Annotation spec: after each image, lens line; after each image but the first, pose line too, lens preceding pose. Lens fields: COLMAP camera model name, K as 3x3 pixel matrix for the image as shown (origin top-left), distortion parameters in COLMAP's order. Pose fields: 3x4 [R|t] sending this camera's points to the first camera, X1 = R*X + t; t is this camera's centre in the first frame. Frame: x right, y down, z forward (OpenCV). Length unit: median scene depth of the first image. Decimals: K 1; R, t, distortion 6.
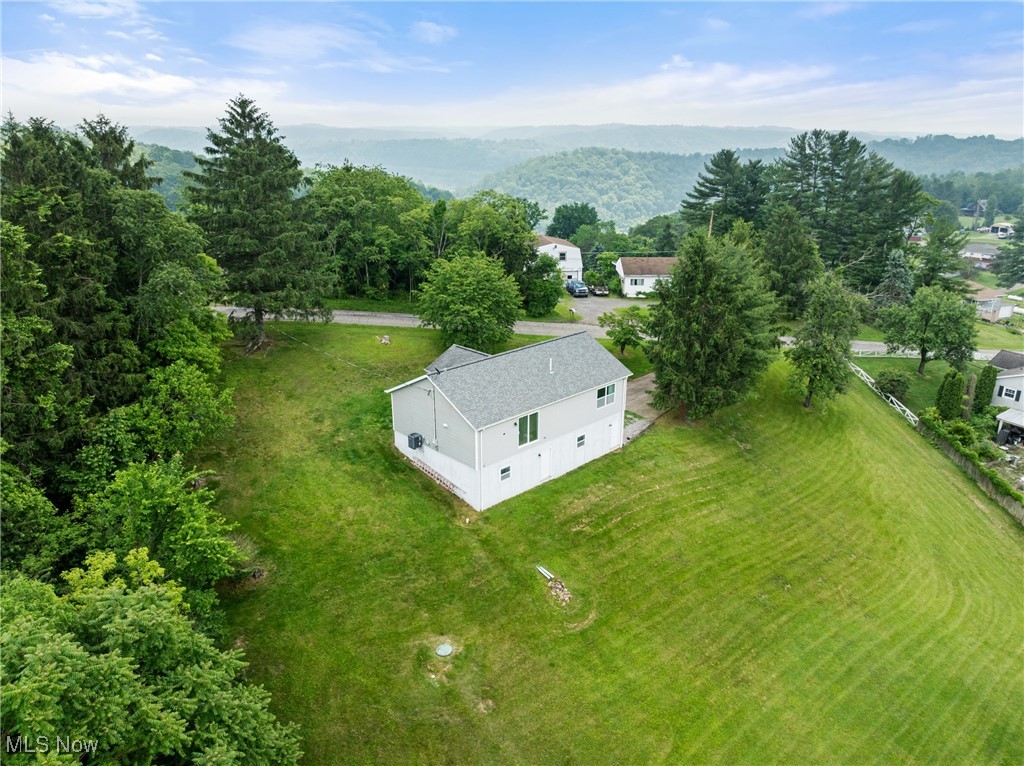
lens RADIAL K [[724.2, 0, 512.0], [0, 724.2, 383.0], [0, 0, 1]] dist [-0.045994, 0.003215]
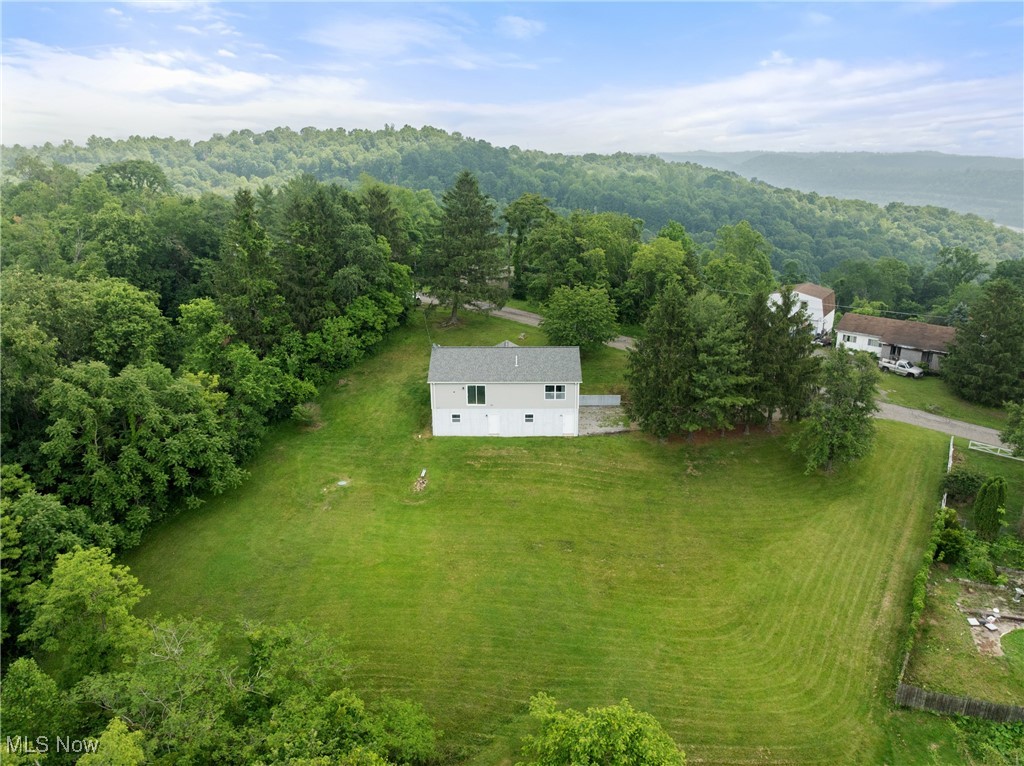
lens RADIAL K [[724.2, 0, 512.0], [0, 724.2, 383.0], [0, 0, 1]] dist [-0.045994, 0.003215]
pose [[0.711278, 0.205948, -0.672063, 1.067492], [-0.226606, 0.972251, 0.058110, -0.064804], [0.665382, 0.110961, 0.738210, -0.079472]]
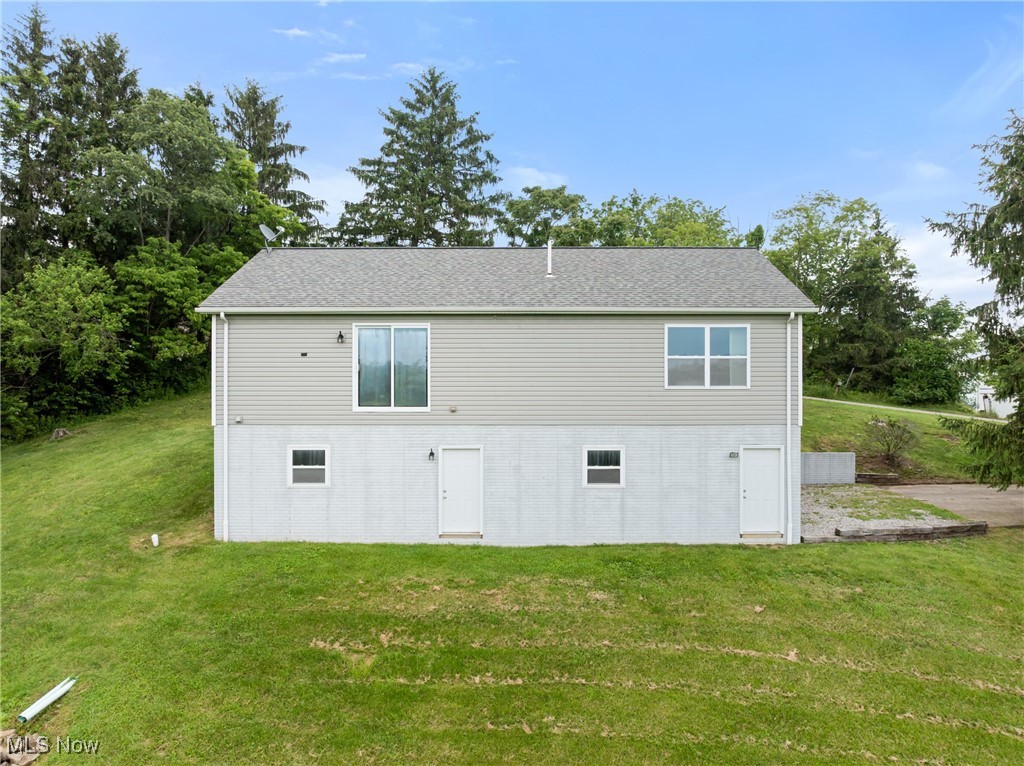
lens RADIAL K [[724.2, 0, 512.0], [0, 724.2, 383.0], [0, 0, 1]] dist [-0.045994, 0.003215]
pose [[0.715718, 0.000215, -0.698389, 0.325339], [-0.231751, 0.943410, -0.237211, 0.142905], [0.658816, 0.331629, 0.675266, 0.763646]]
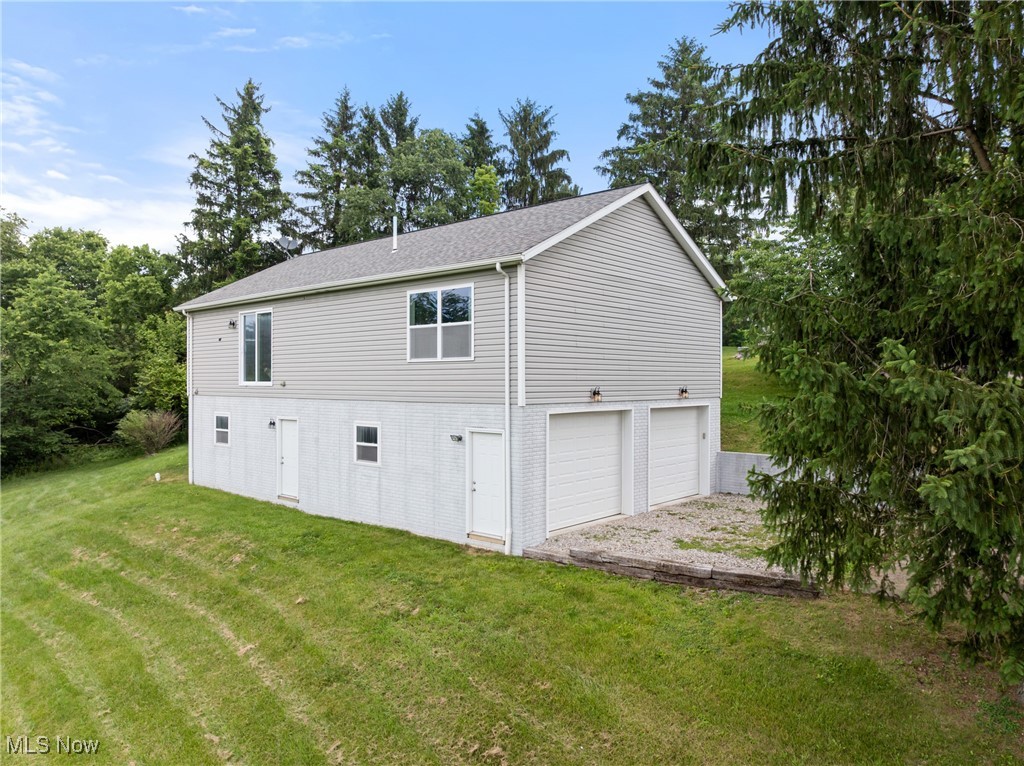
lens RADIAL K [[724.2, 0, 512.0], [0, 724.2, 383.0], [0, 0, 1]] dist [-0.045994, 0.003215]
pose [[0.077780, -0.001011, -0.996970, 0.463163], [-0.333654, 0.942309, -0.026986, 0.042285], [0.939481, 0.334742, 0.072955, 1.089270]]
